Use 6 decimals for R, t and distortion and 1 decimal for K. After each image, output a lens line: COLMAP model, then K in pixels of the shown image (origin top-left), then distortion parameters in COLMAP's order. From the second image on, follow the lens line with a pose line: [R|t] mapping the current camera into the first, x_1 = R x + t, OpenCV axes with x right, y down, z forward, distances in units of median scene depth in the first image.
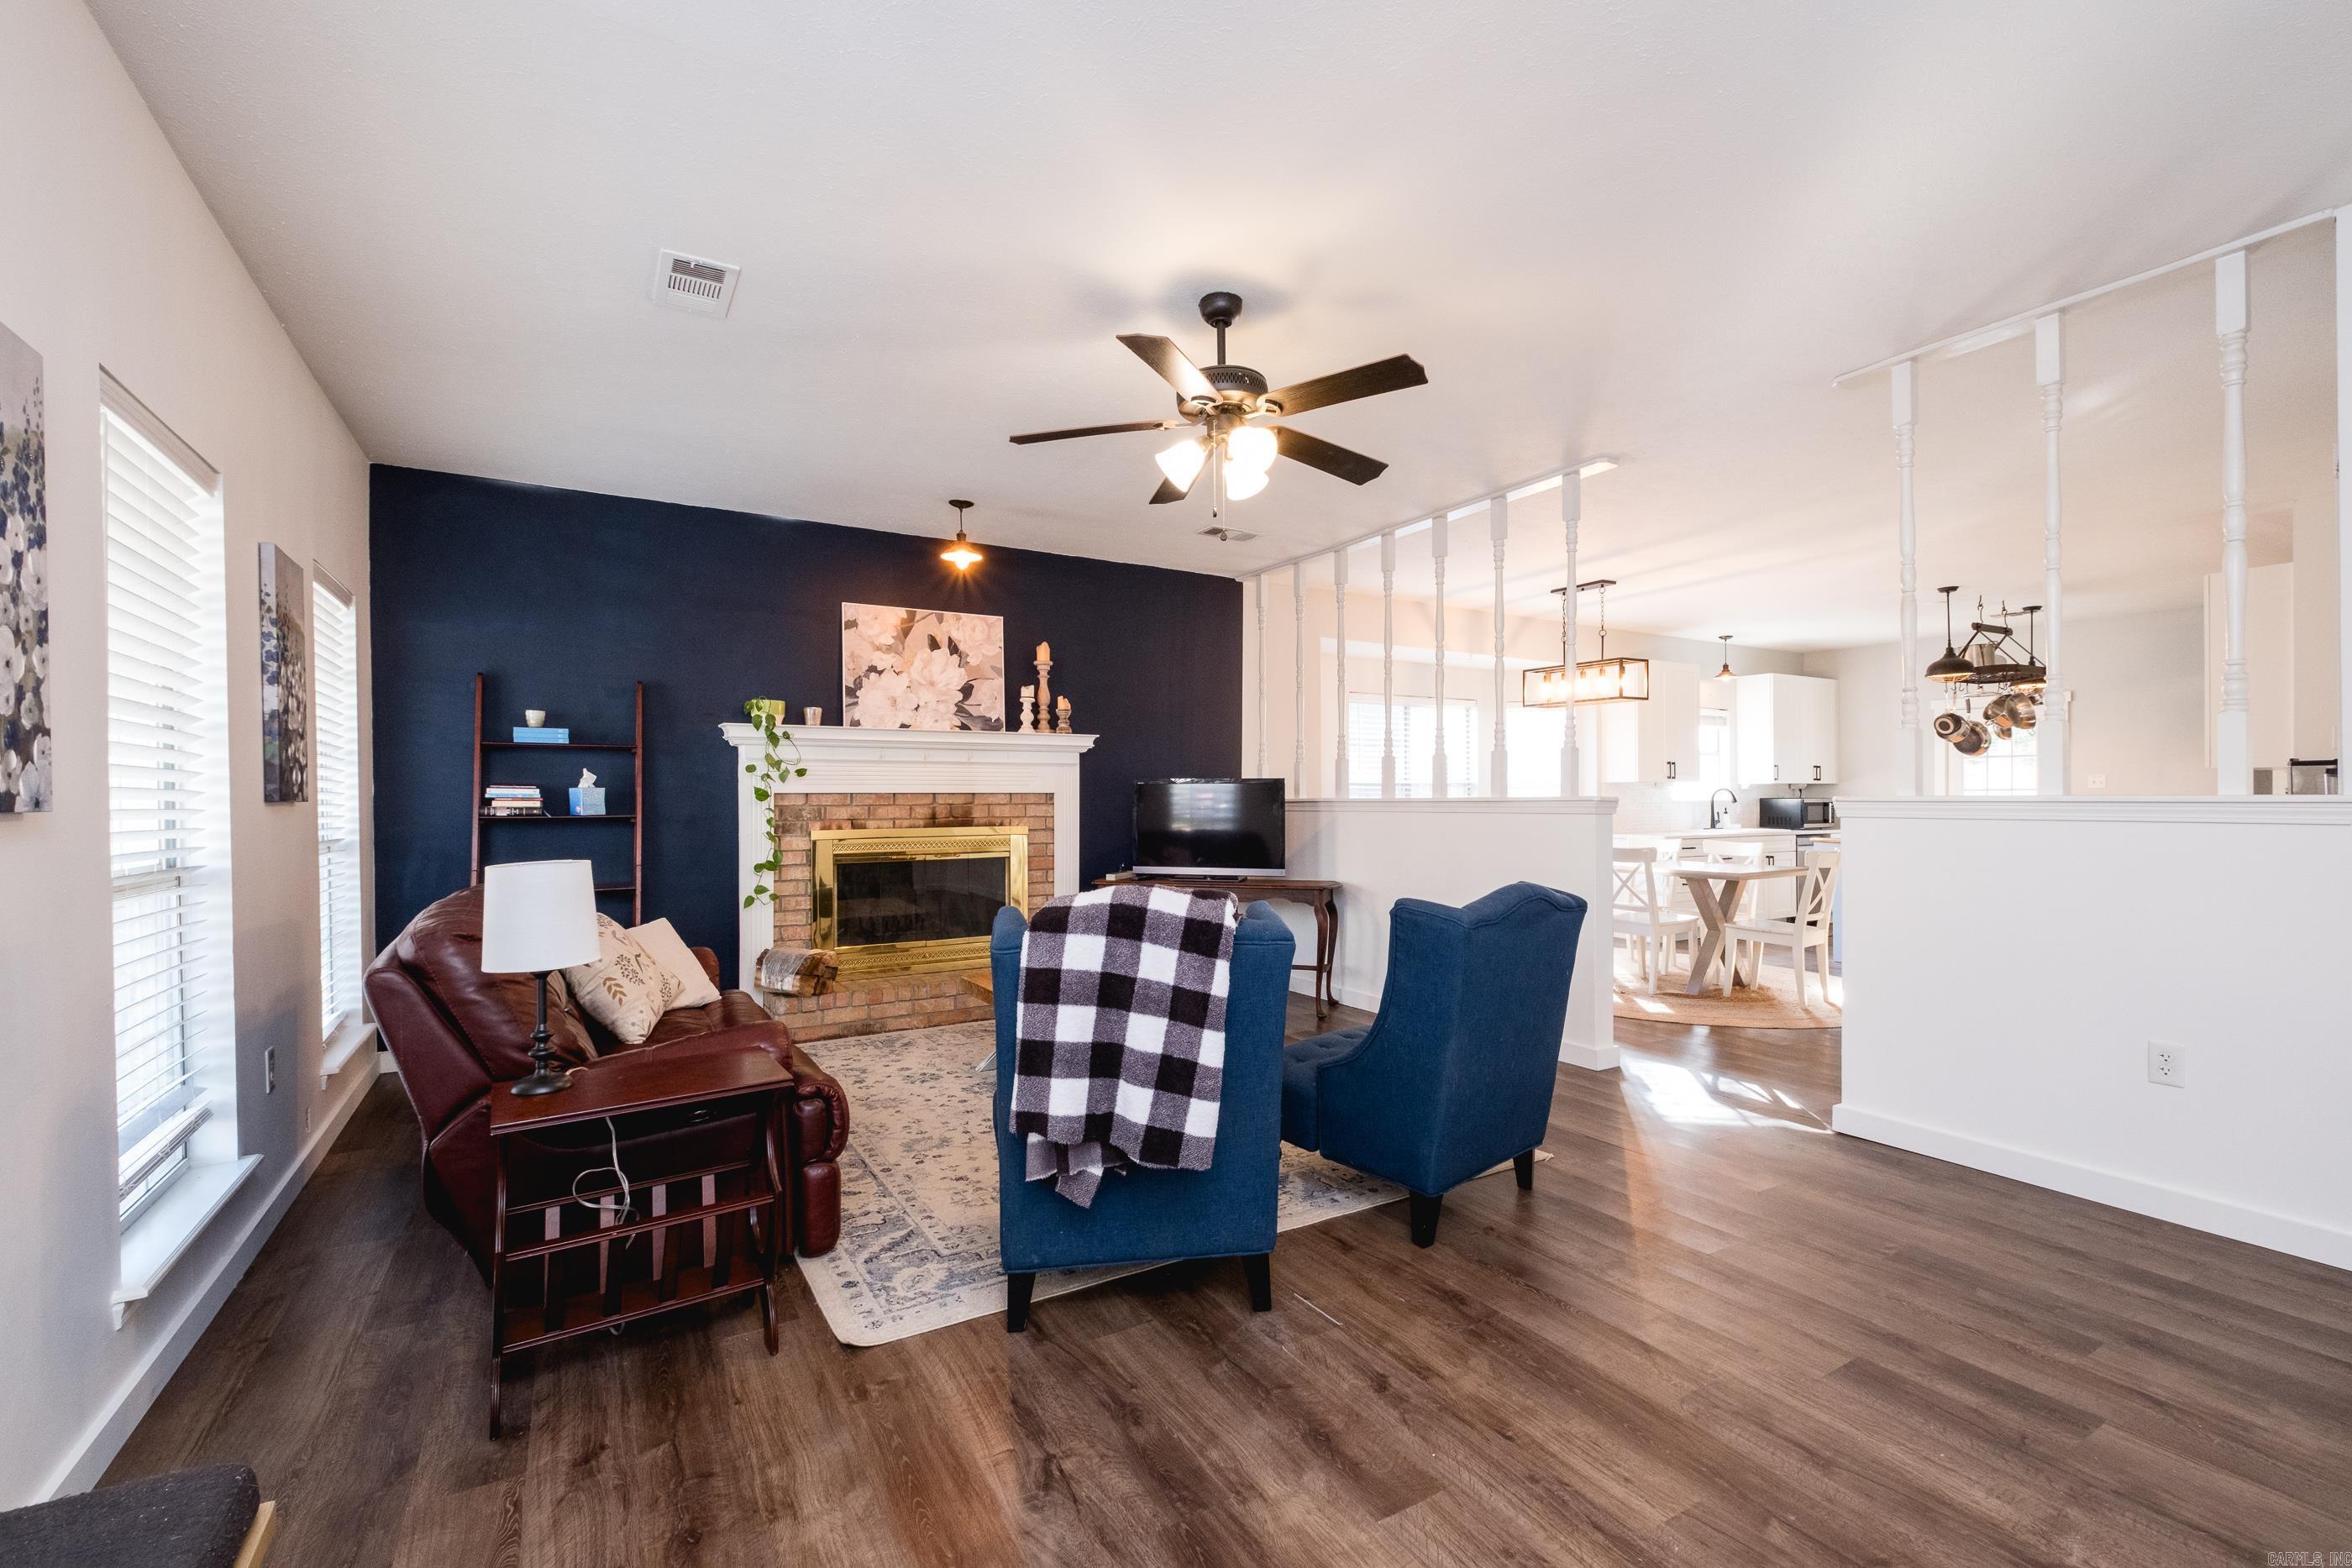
lens RADIAL K [[1012.7, 0, 1182.7], [0, 1012.7, 793.9], [0, 0, 1]] dist [0.001651, 0.000140]
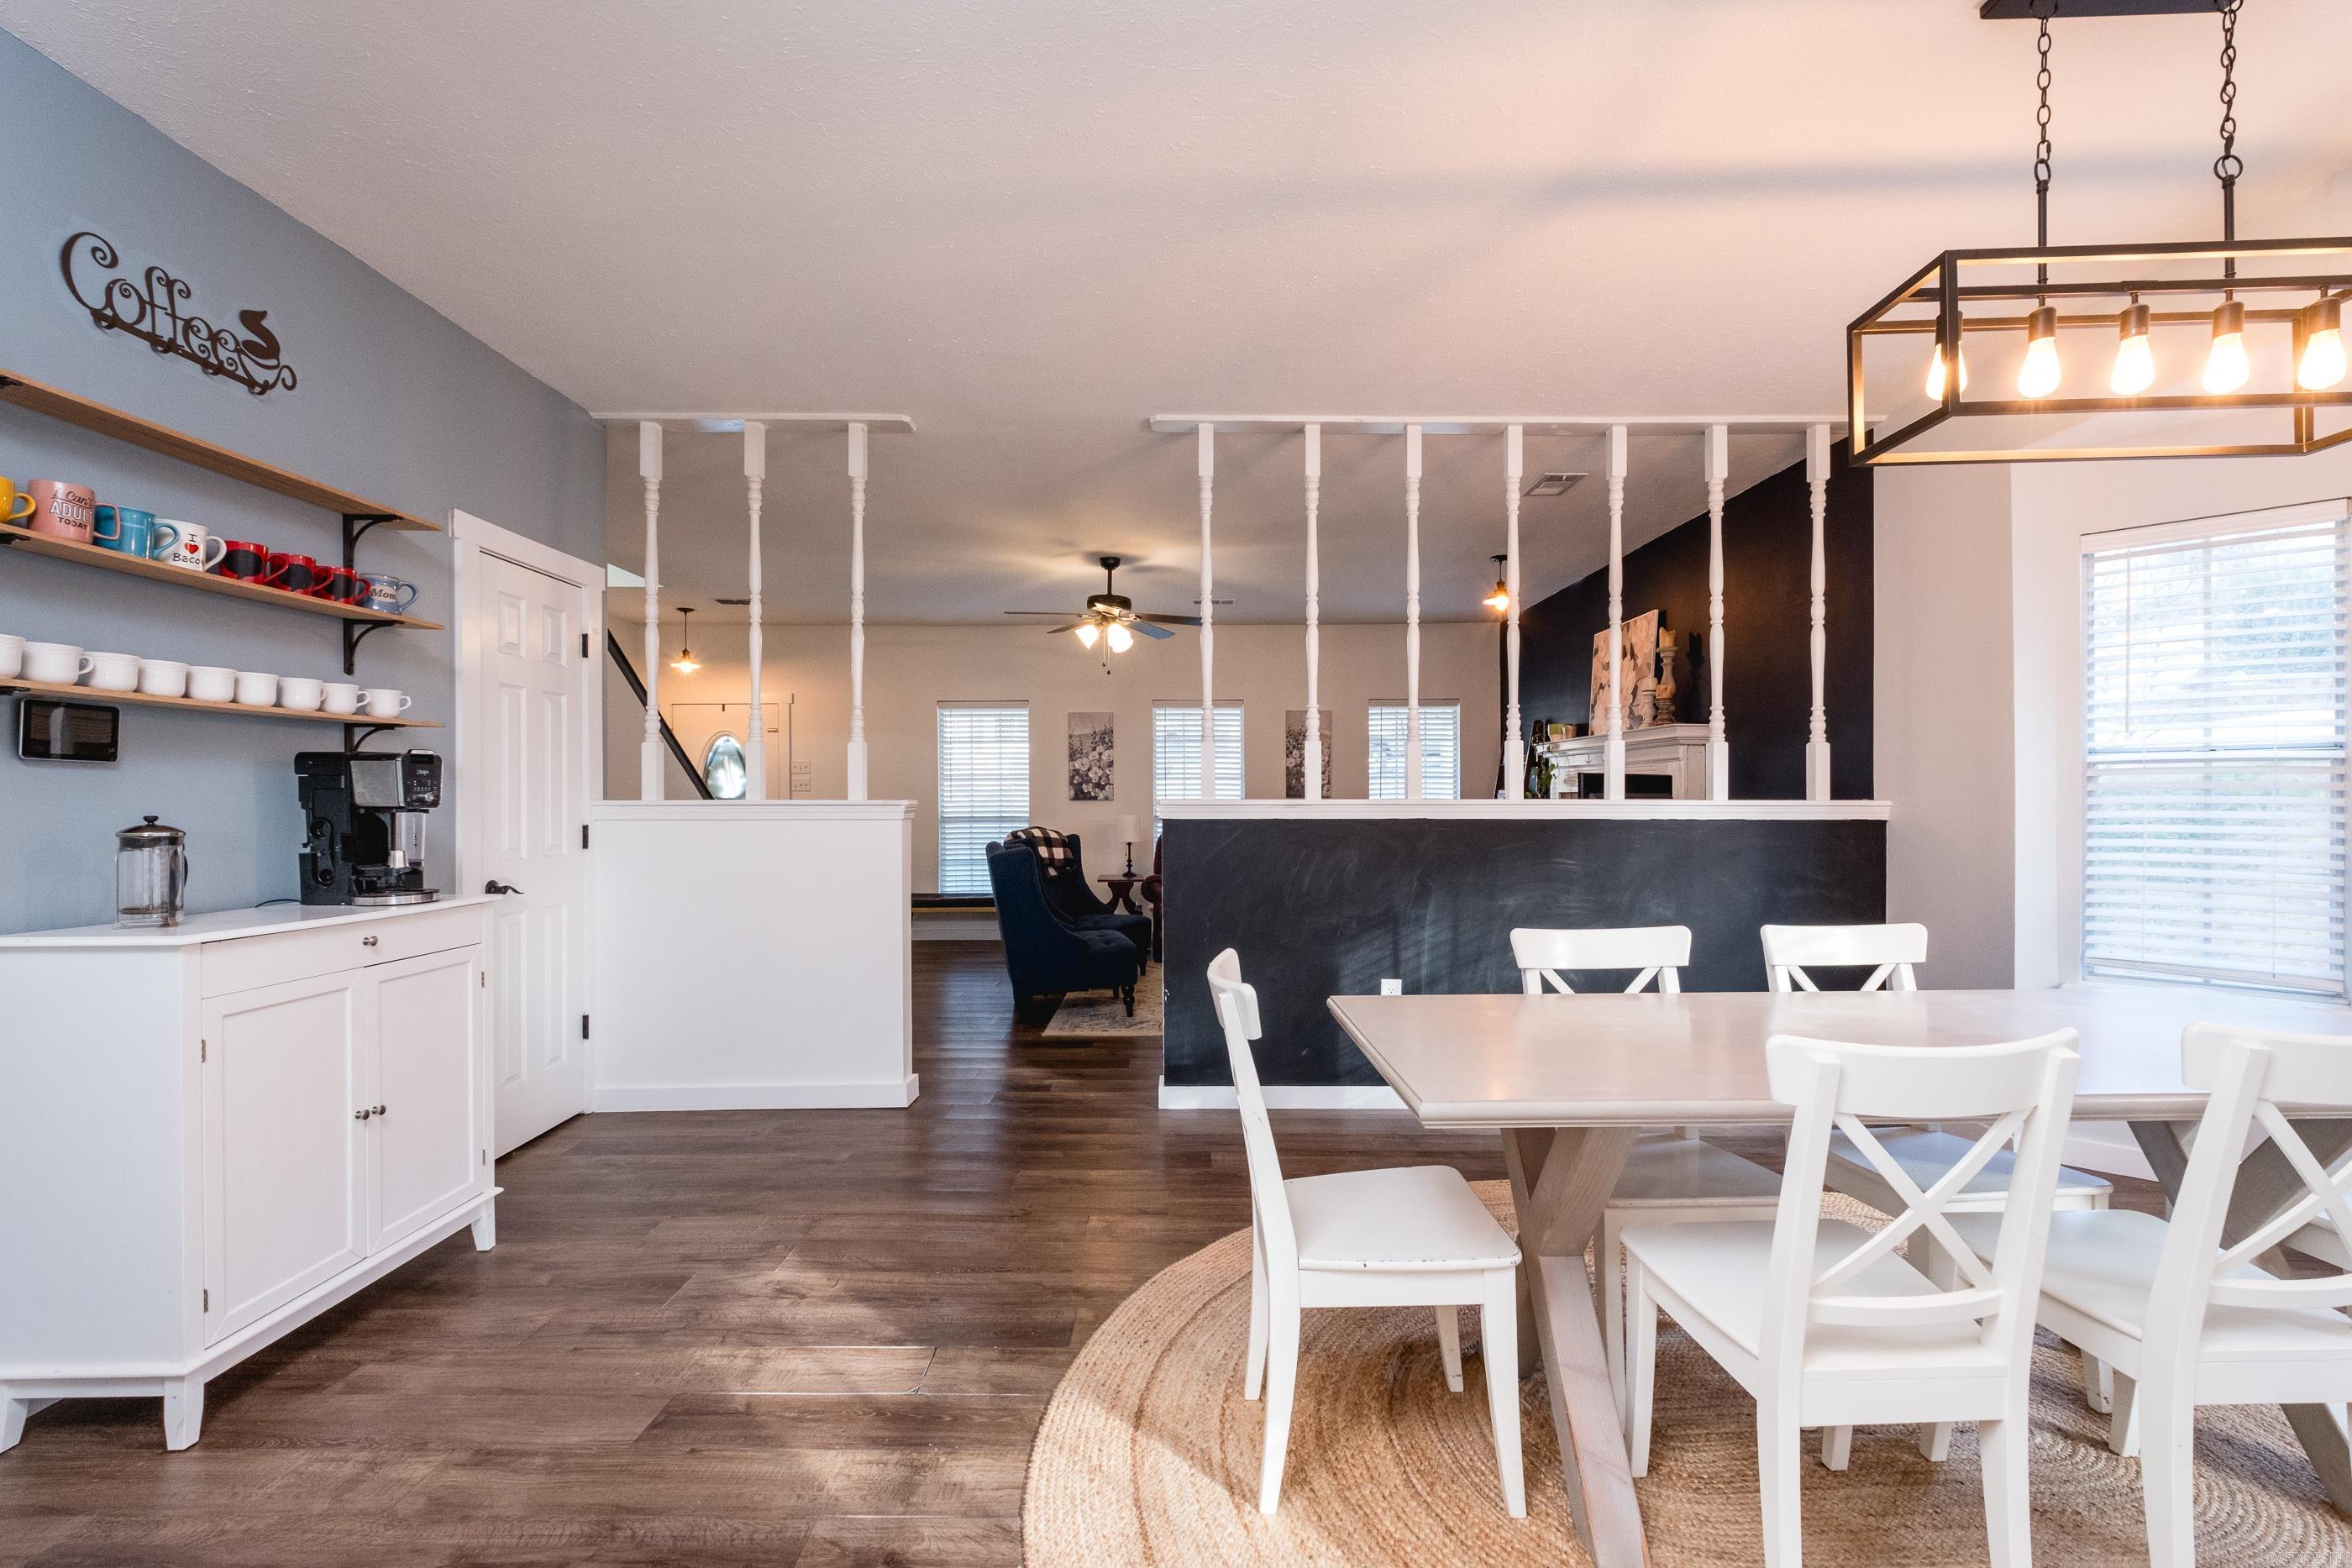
lens RADIAL K [[1012.7, 0, 1182.7], [0, 1012.7, 793.9], [0, 0, 1]] dist [0.001651, 0.000140]
pose [[-0.513278, 0.002465, -0.858219, 0.916715], [0.006281, 0.999980, -0.000884, -0.001147], [0.858199, -0.005844, -0.513283, 1.151859]]
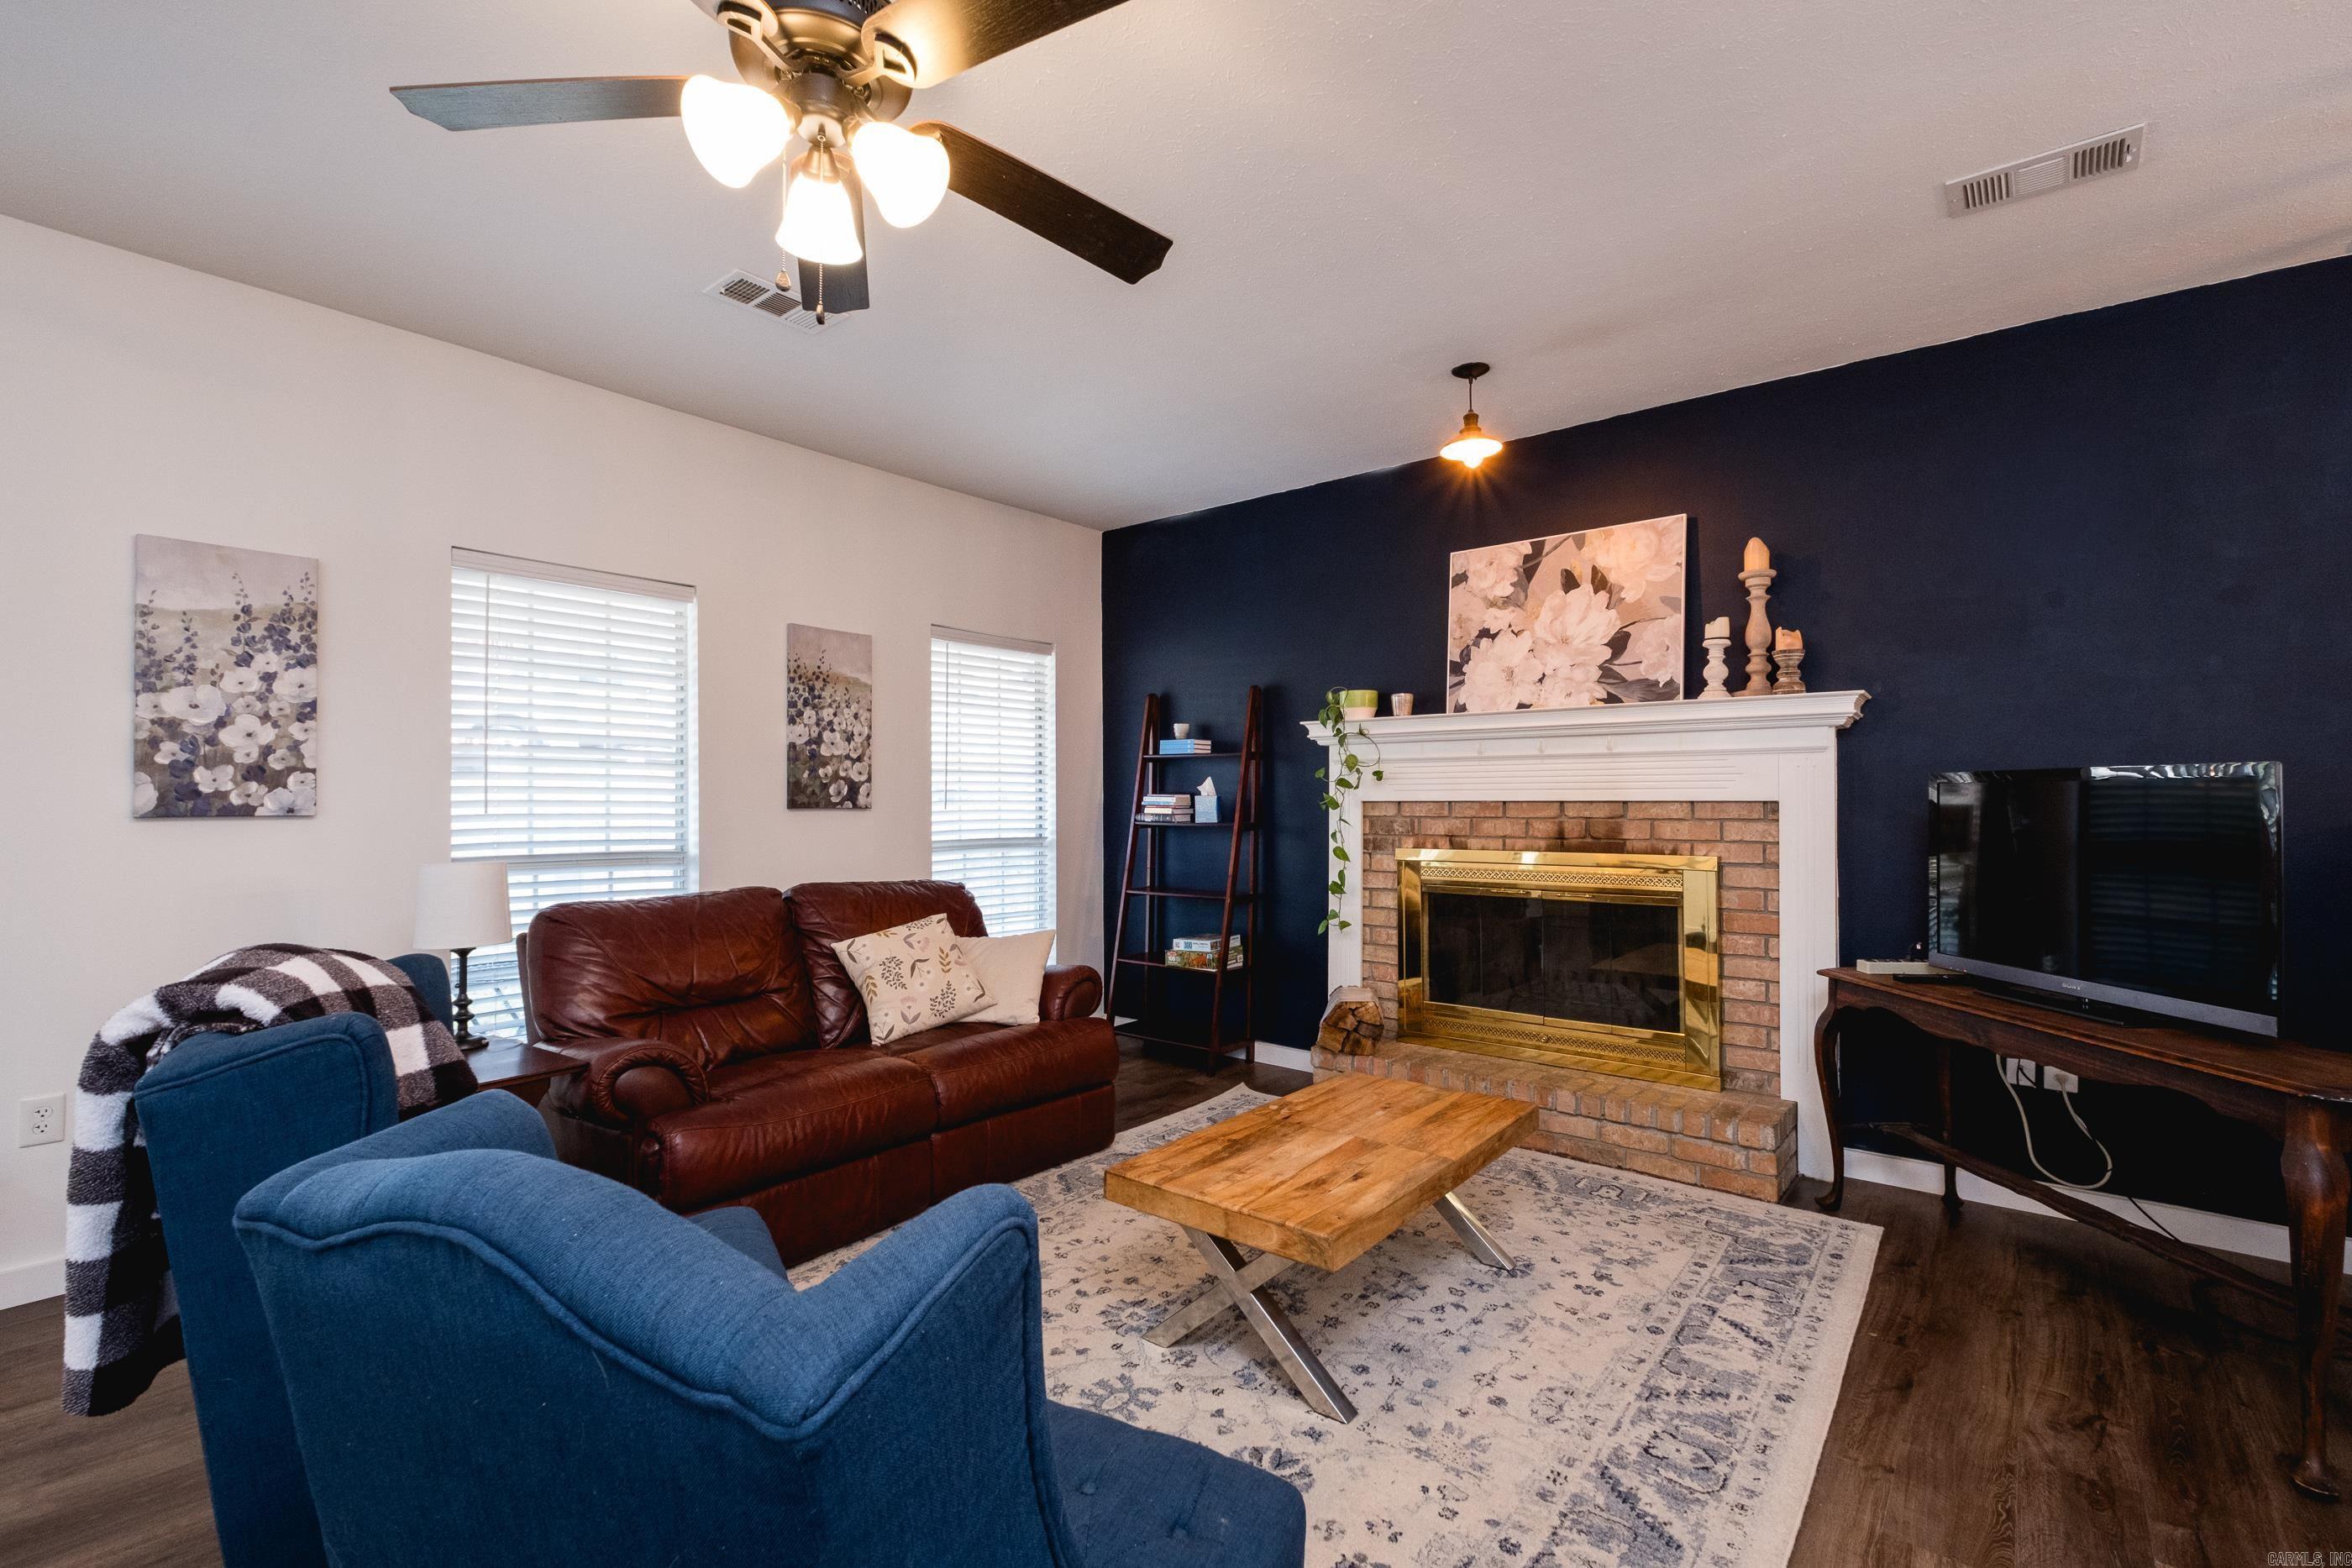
lens RADIAL K [[1031.1, 0, 1183.2], [0, 1031.1, 782.9], [0, 0, 1]] dist [0.010449, -0.008196]
pose [[0.343115, -0.014036, -0.939189, 0.315726], [0.001186, 0.999894, -0.014510, -0.003158], [0.939293, 0.003865, 0.343095, 0.520966]]
